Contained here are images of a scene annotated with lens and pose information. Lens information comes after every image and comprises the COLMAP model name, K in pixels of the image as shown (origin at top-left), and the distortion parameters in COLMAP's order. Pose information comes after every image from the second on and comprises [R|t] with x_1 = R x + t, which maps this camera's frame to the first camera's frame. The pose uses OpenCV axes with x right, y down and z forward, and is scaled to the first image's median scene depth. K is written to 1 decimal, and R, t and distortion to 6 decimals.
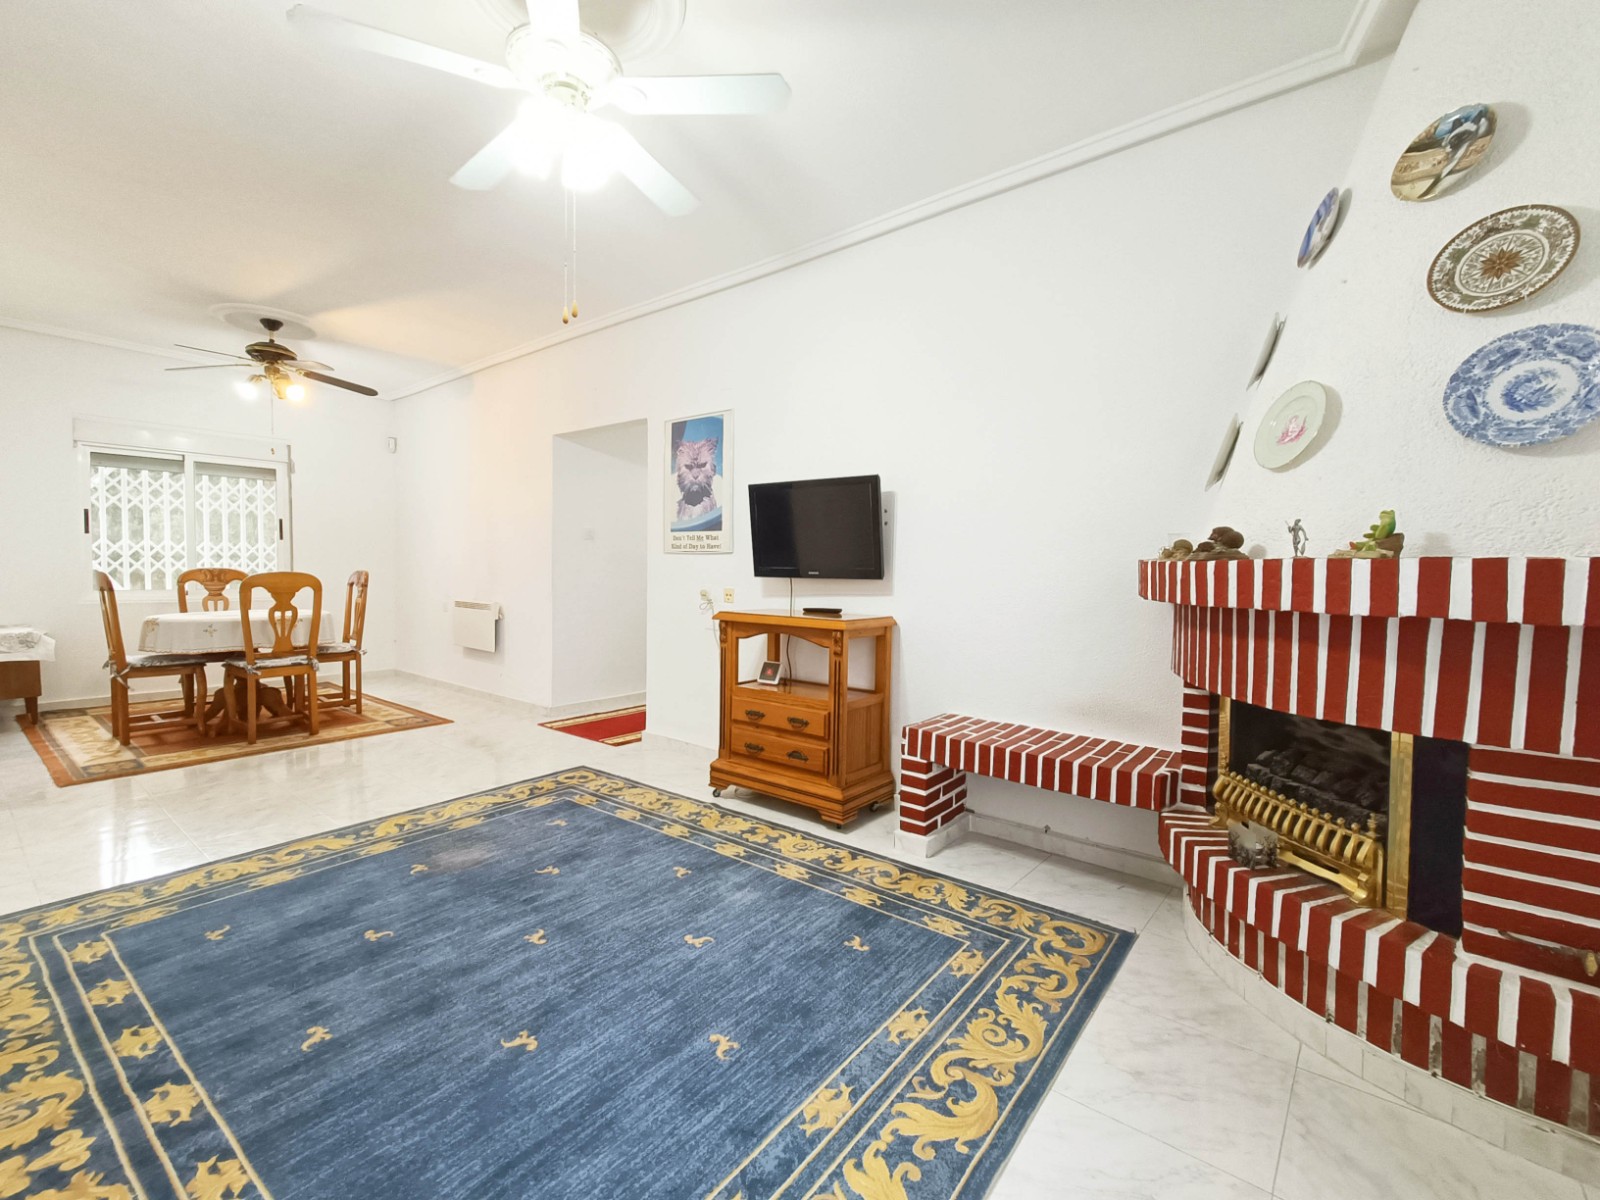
lens RADIAL K [[717.6, 0, 805.0], [0, 717.6, 601.1], [0, 0, 1]] dist [0.005950, -0.000164]
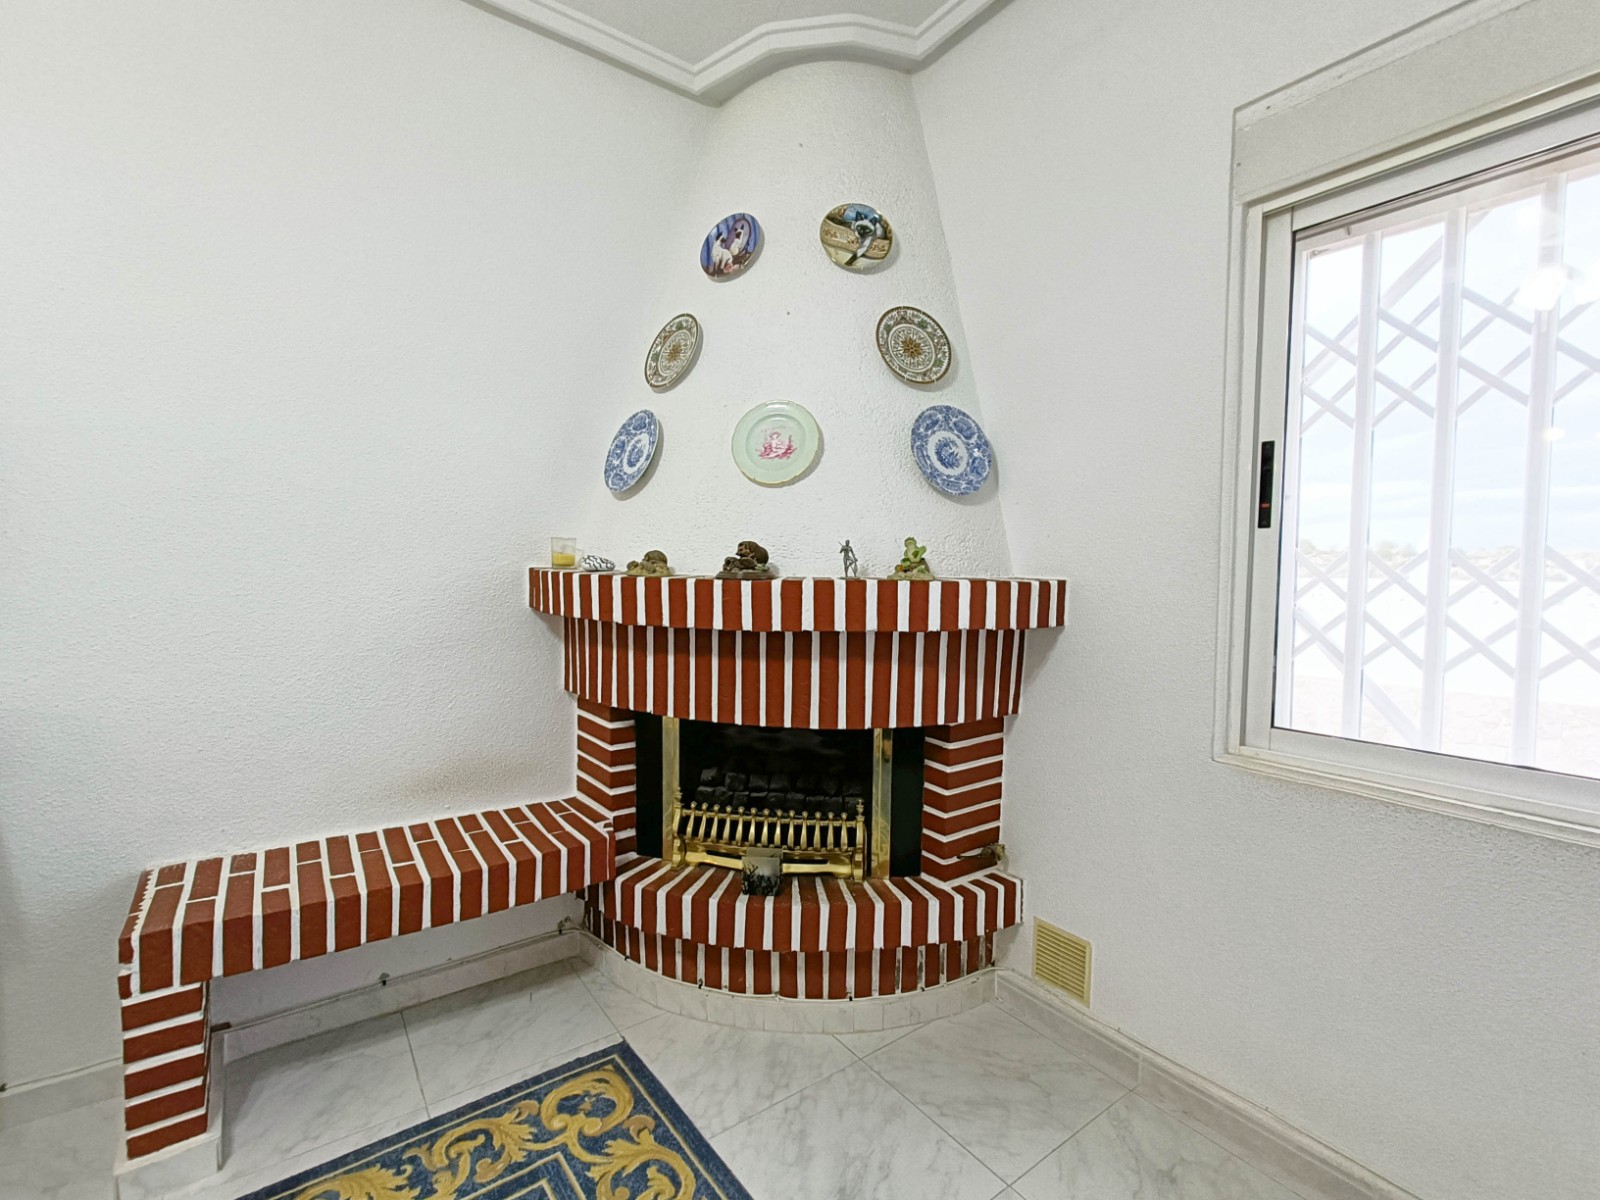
lens RADIAL K [[717.6, 0, 805.0], [0, 717.6, 601.1], [0, 0, 1]] dist [0.005950, -0.000164]
pose [[0.251595, -0.055029, 0.966267, -0.179730], [0.036063, 0.998222, 0.047459, -0.043376], [-0.967161, 0.022906, 0.253132, 0.448027]]
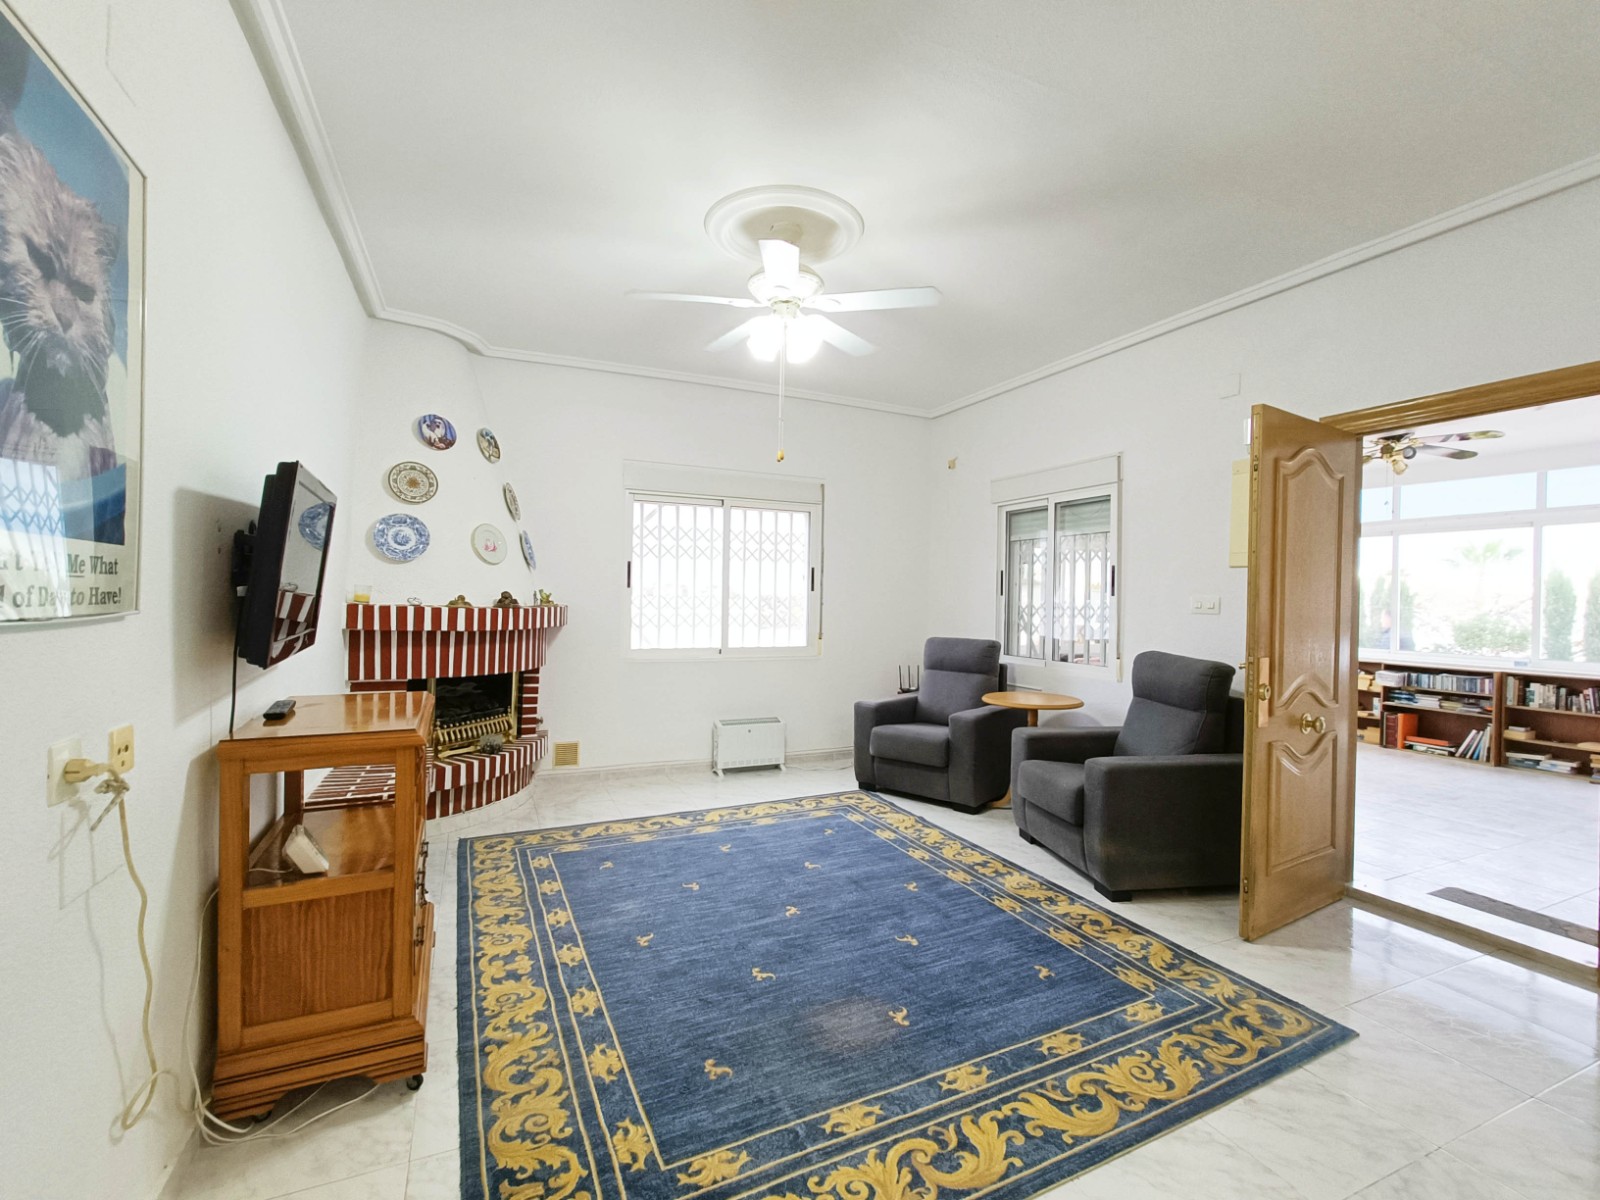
lens RADIAL K [[717.6, 0, 805.0], [0, 717.6, 601.1], [0, 0, 1]] dist [0.005950, -0.000164]
pose [[-0.896240, -0.036583, 0.442057, -0.701195], [-0.012164, 0.998245, 0.057951, -0.130717], [-0.443402, 0.046561, -0.895113, 1.570512]]
